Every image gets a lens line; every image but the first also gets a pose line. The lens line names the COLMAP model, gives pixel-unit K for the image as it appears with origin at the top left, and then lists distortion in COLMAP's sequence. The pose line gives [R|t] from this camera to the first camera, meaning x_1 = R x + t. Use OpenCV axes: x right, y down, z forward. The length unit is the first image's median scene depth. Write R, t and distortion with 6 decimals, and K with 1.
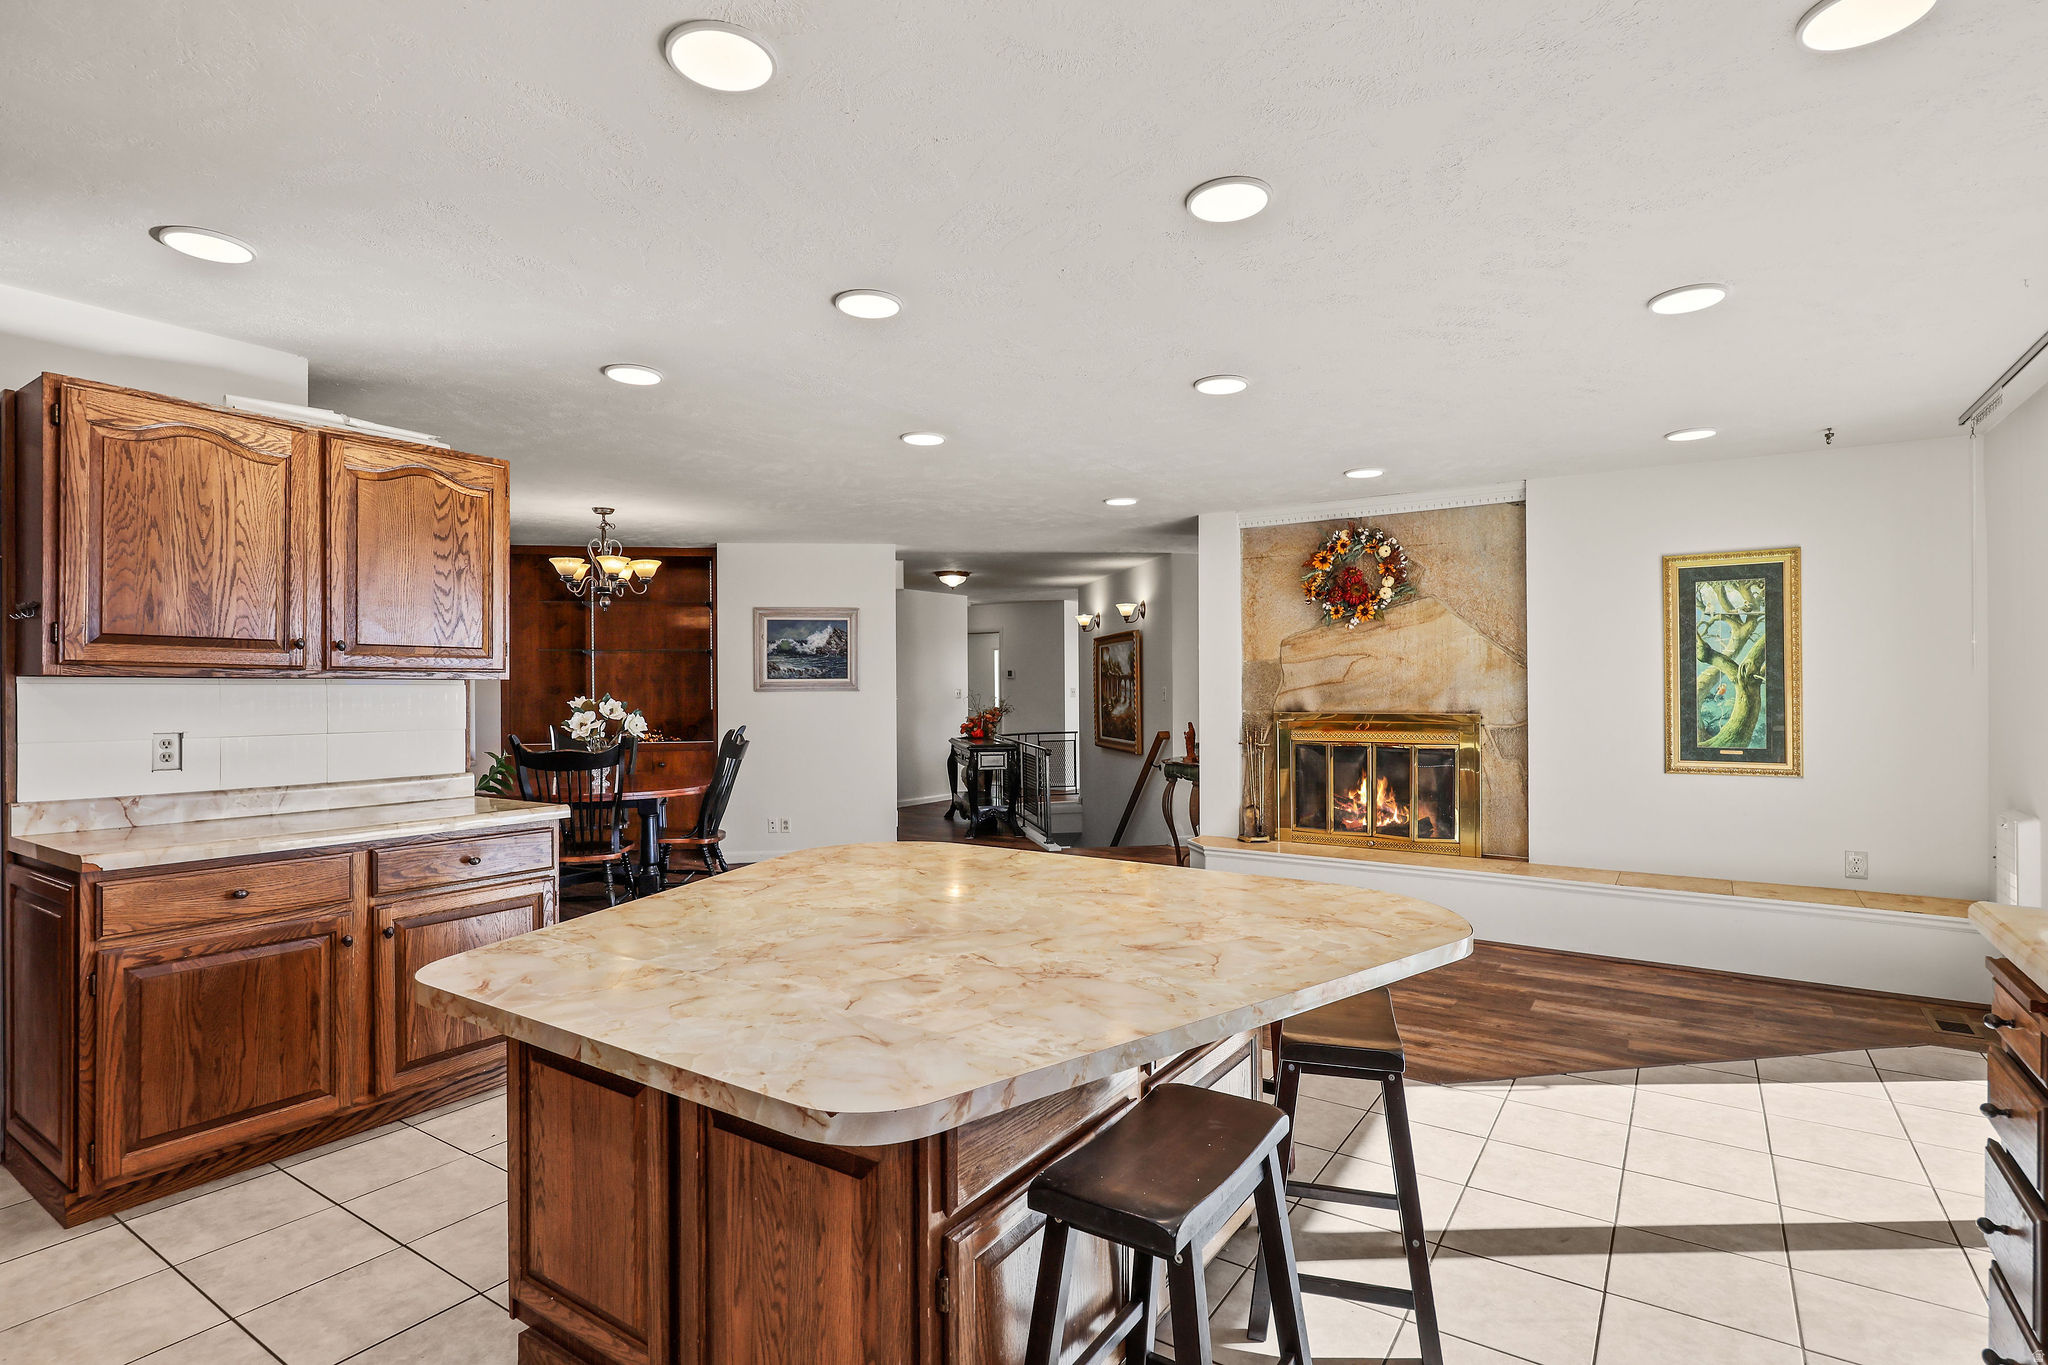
lens RADIAL K [[1018.8, 0, 1010.4], [0, 1018.8, 684.2], [0, 0, 1]] dist [0.003029, 0.000477]
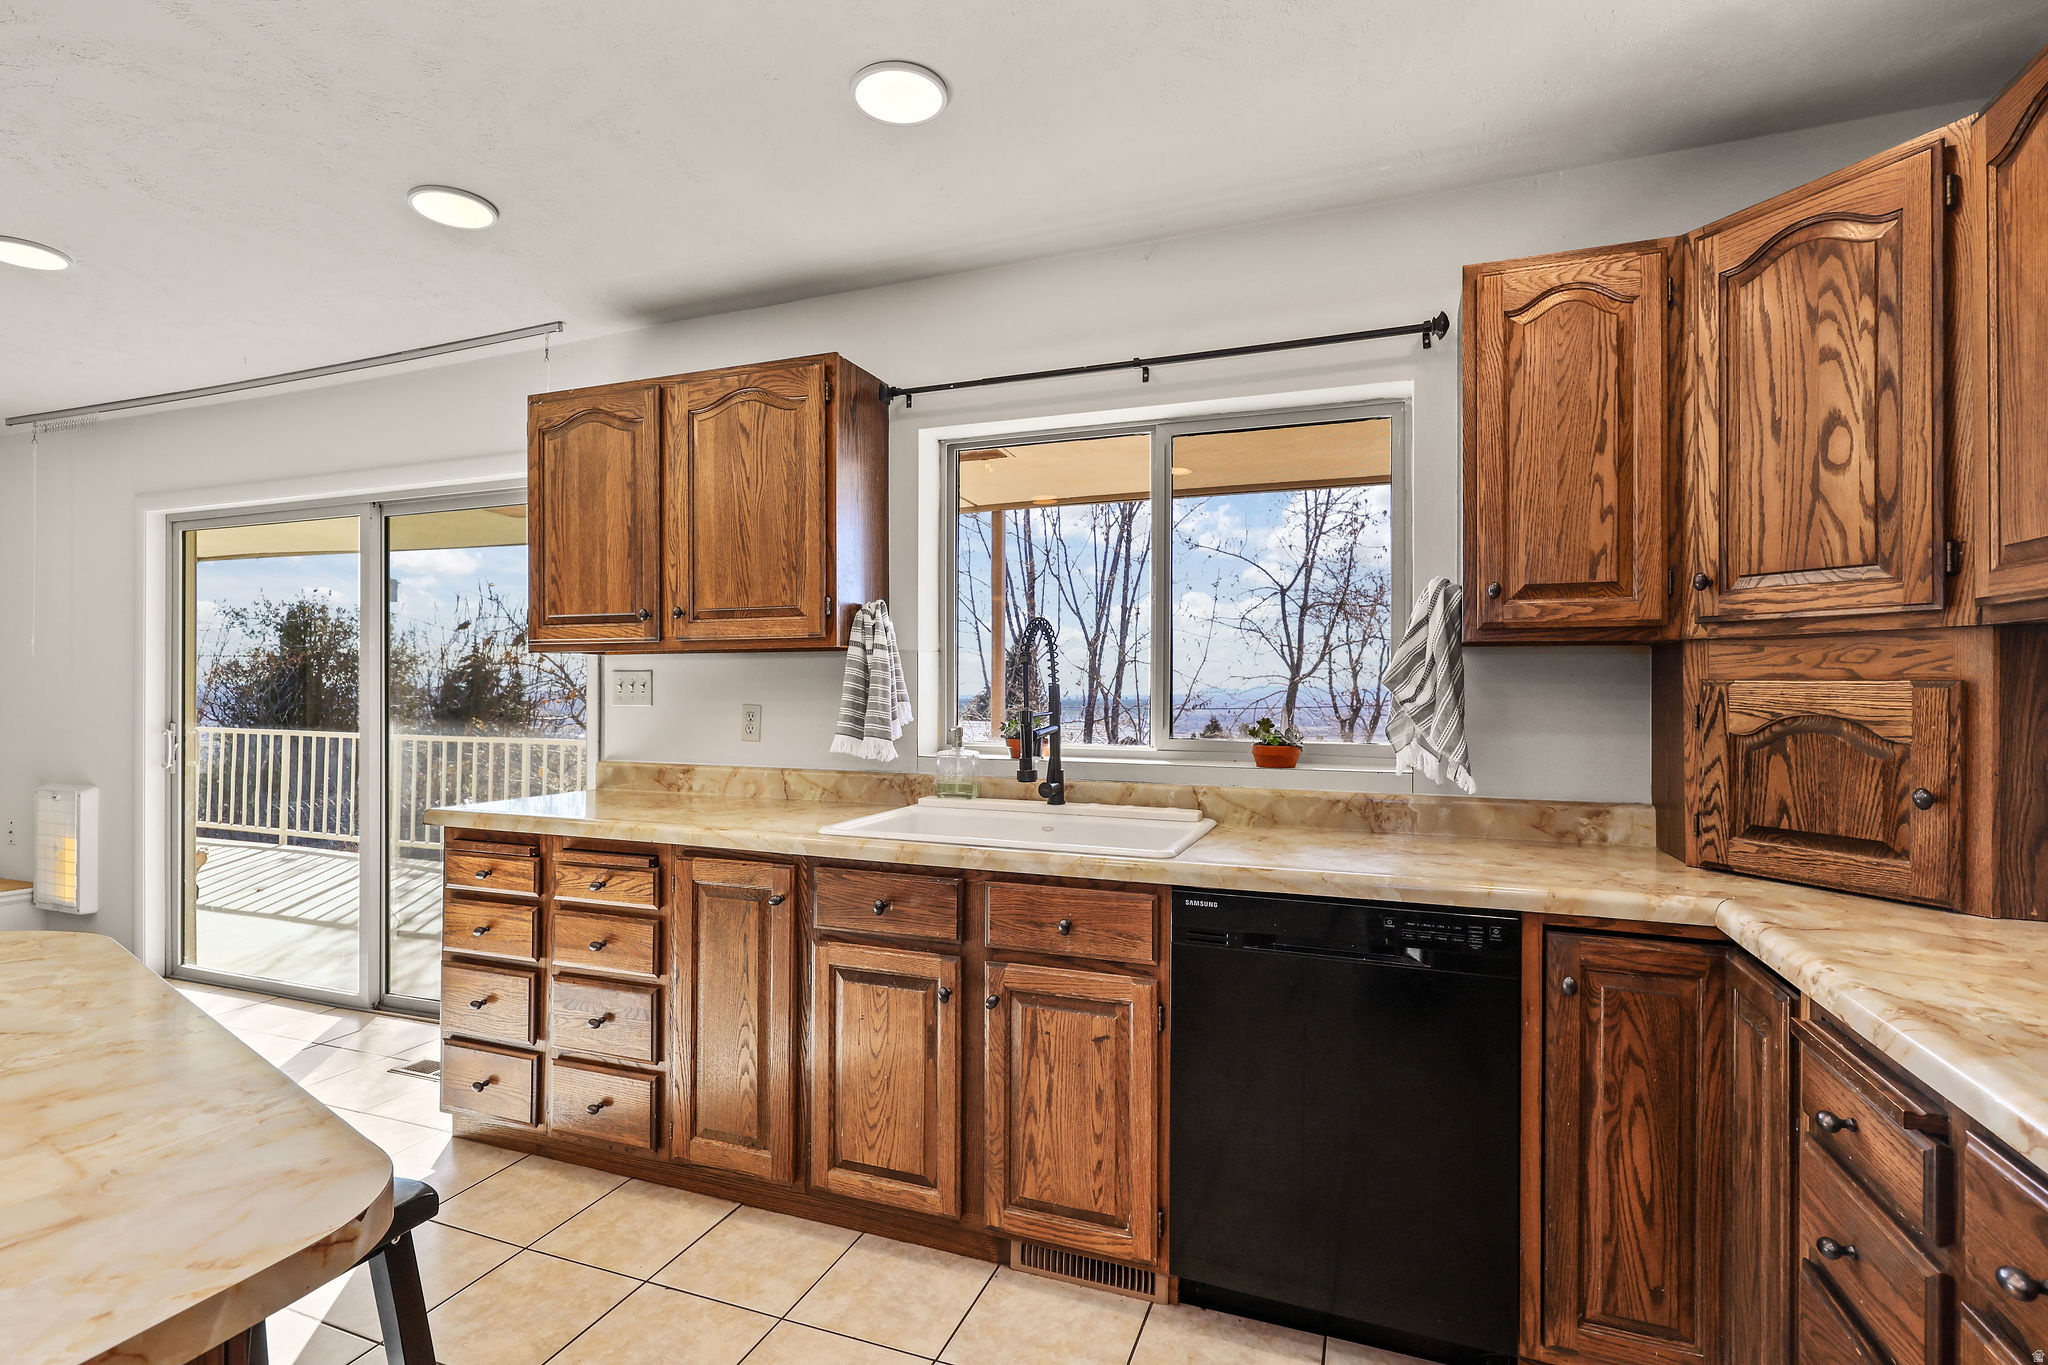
lens RADIAL K [[964.3, 0, 1024.0], [0, 964.3, 682.5], [0, 0, 1]] dist [-0.000122, -0.000153]
pose [[-0.232456, 0.007323, 0.972579, -0.233388], [-0.007038, 0.999933, -0.009212, 0.011883], [-0.972581, -0.008987, -0.232389, 0.174073]]
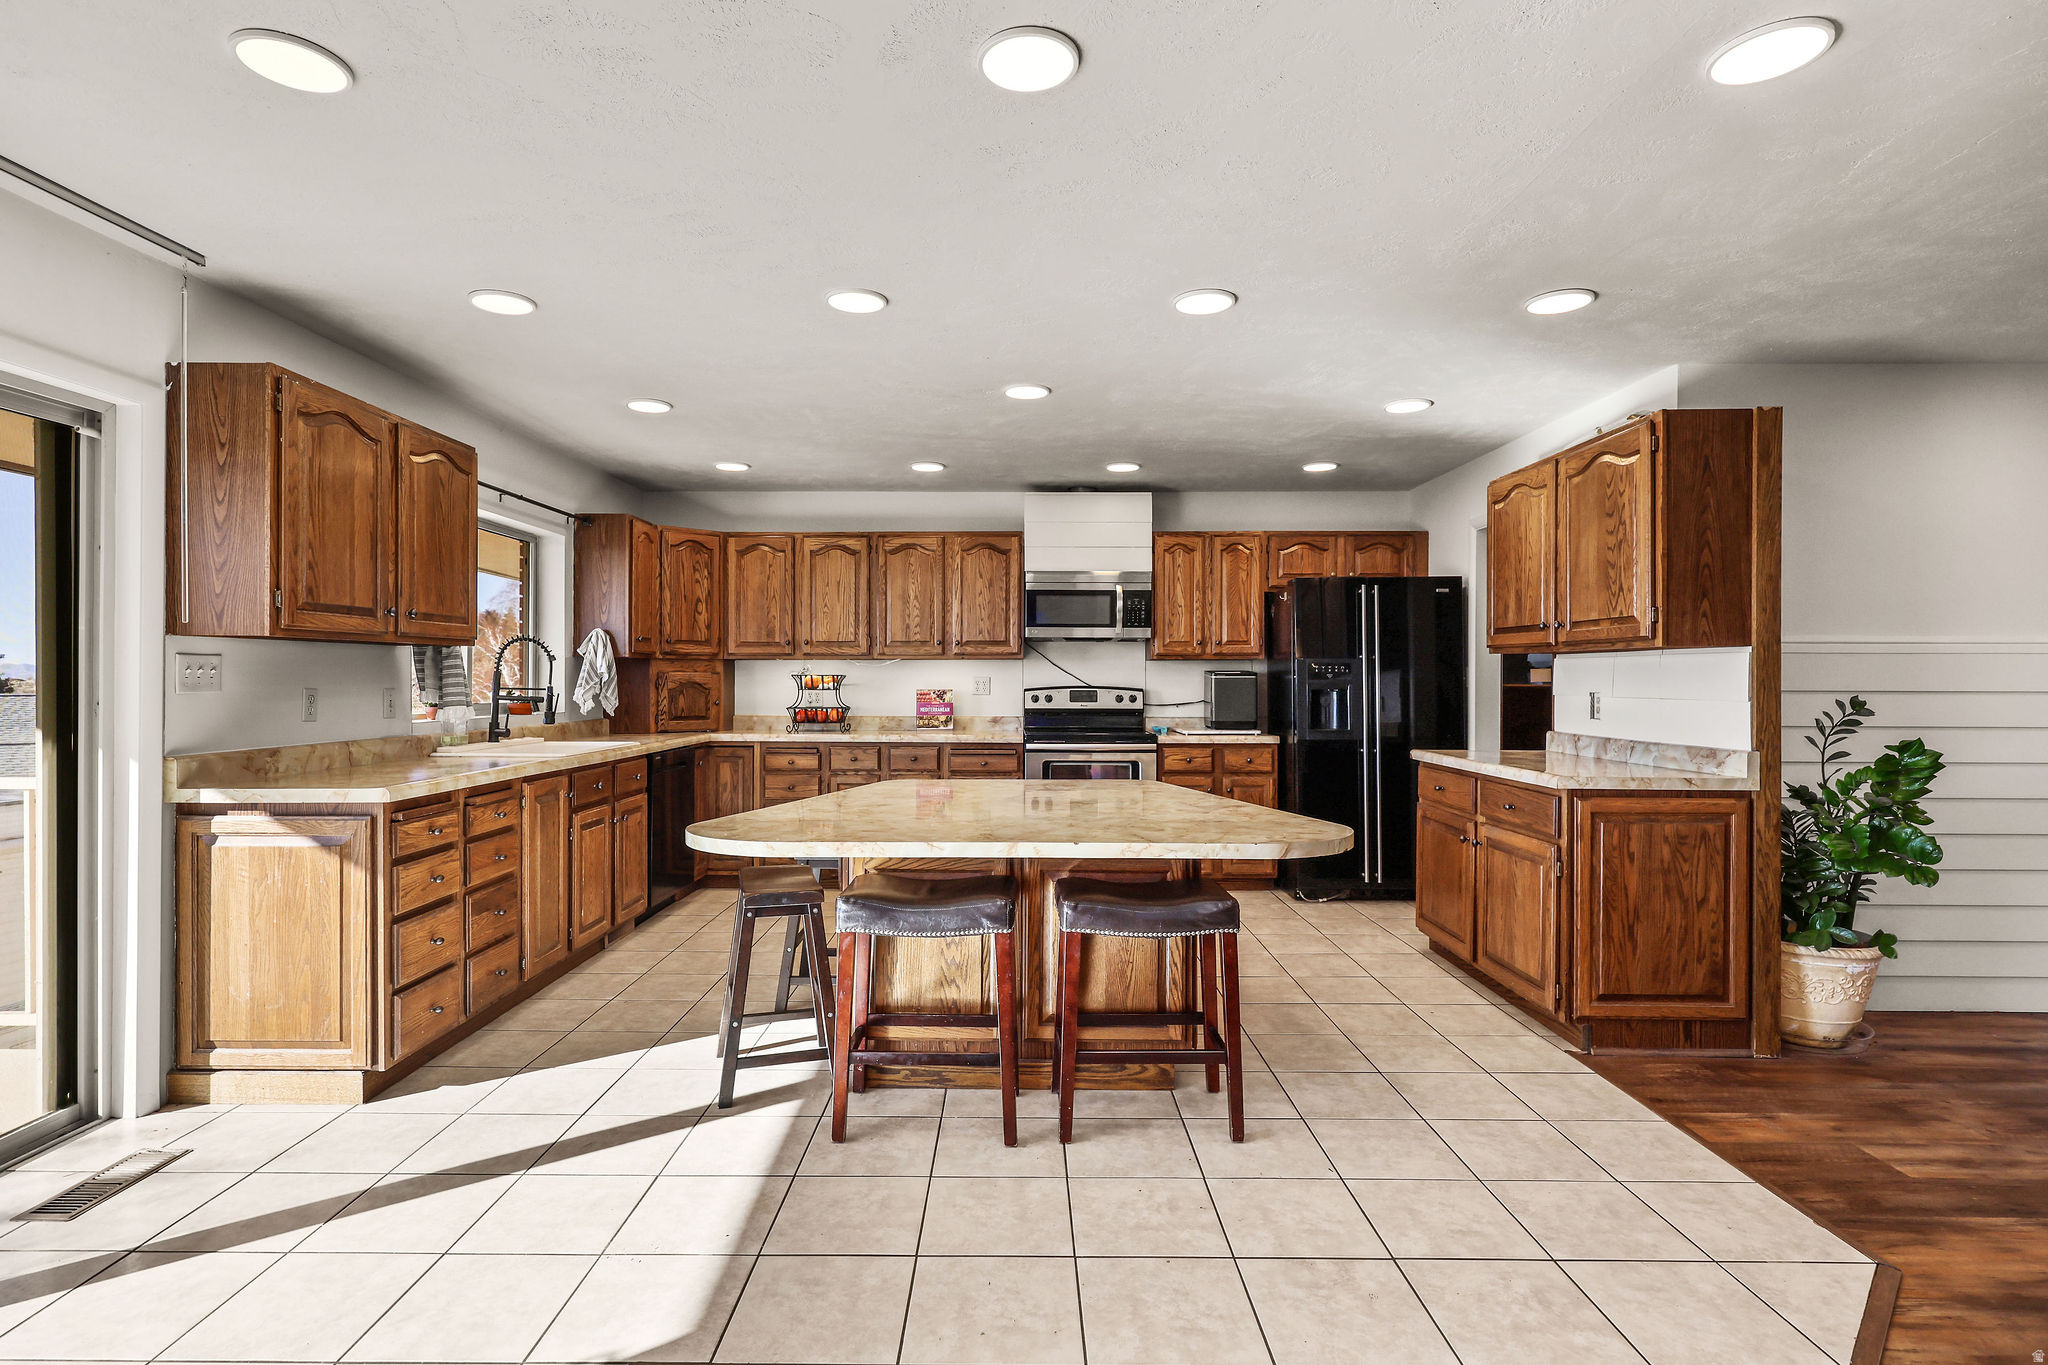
lens RADIAL K [[994.9, 0, 1006.4], [0, 994.9, 683.0], [0, 0, 1]] dist [0.000967, 0.000980]
pose [[-0.835704, 0.003835, -0.549167, 0.358608], [0.003211, 0.999993, 0.002096, 0.017708], [0.549171, -0.000012, -0.835710, 1.028679]]
